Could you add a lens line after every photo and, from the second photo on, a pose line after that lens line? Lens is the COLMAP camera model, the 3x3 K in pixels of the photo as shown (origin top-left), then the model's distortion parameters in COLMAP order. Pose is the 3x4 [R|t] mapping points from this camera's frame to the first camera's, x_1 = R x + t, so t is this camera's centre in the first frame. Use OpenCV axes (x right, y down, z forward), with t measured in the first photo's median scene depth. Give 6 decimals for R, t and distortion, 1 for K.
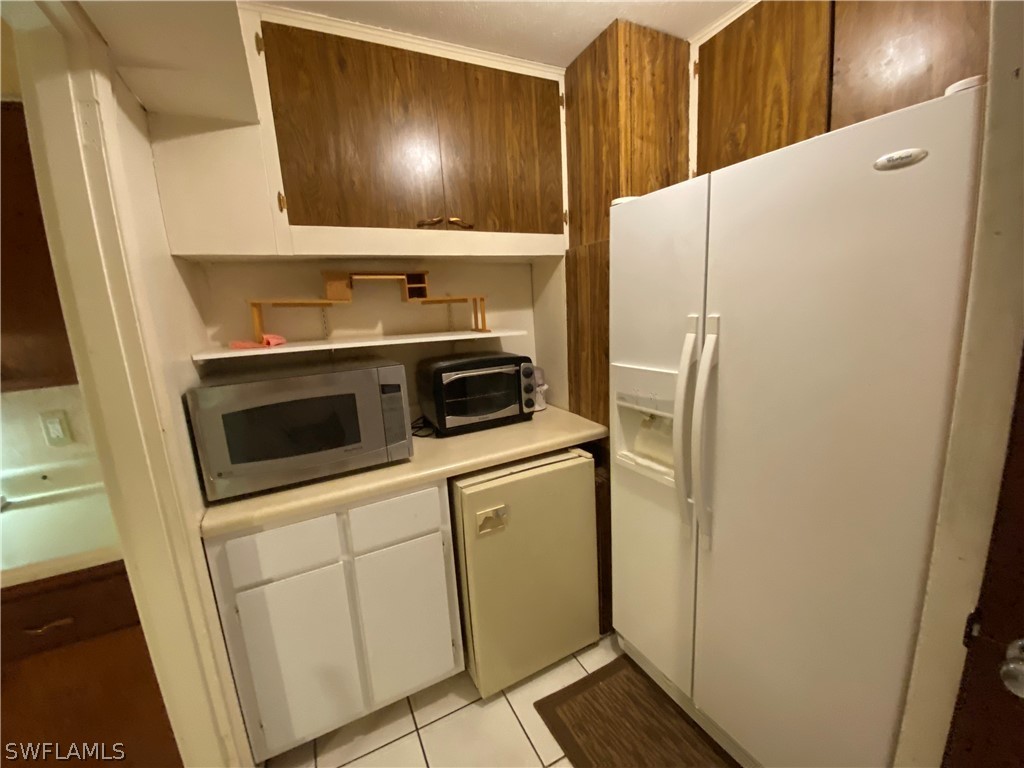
lens RADIAL K [[416.0, 0, 515.0], [0, 416.0, 383.1], [0, 0, 1]] dist [0.001232, -0.000857]
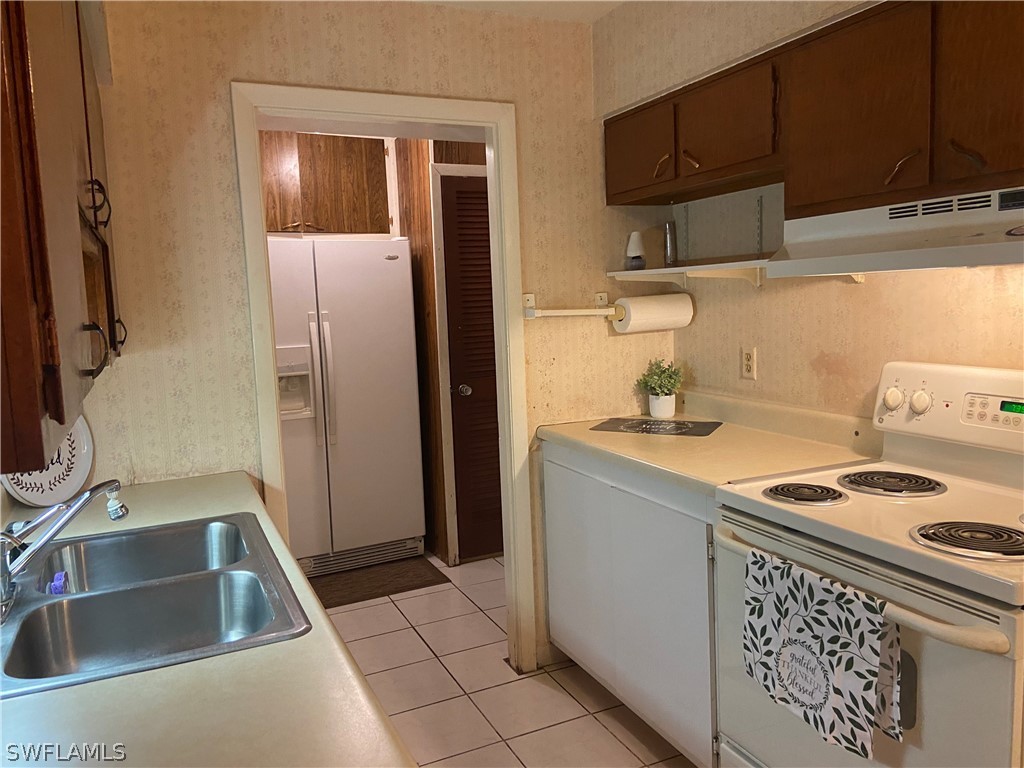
lens RADIAL K [[772.5, 0, 520.8], [0, 772.5, 372.8], [0, 0, 1]] dist [0.113234, -0.131662]
pose [[0.039292, -0.042668, 0.998316, -2.234828], [0.217498, 0.975498, 0.033132, 0.135095], [-0.975270, 0.215830, 0.047609, 0.009926]]
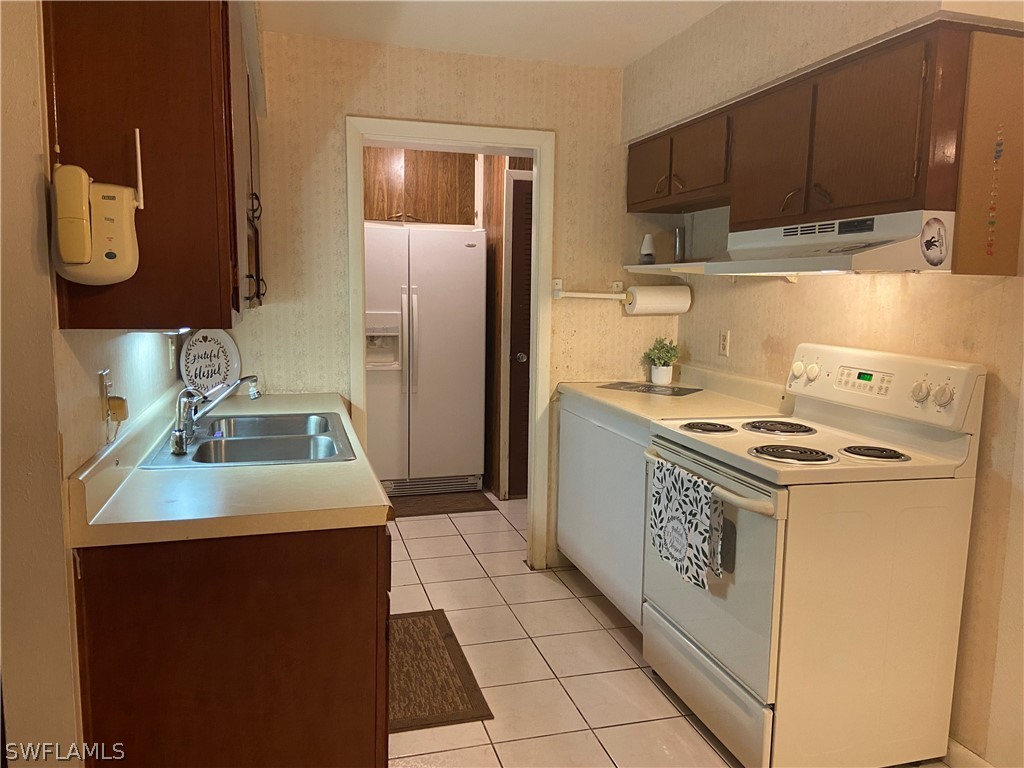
lens RADIAL K [[772.5, 0, 517.2], [0, 772.5, 379.8], [0, 0, 1]] dist [0.113234, -0.131662]
pose [[0.190657, -0.056449, 0.980032, -2.776132], [0.151230, 0.988116, 0.027494, 0.241335], [-0.969938, 0.142968, 0.196928, -0.272709]]
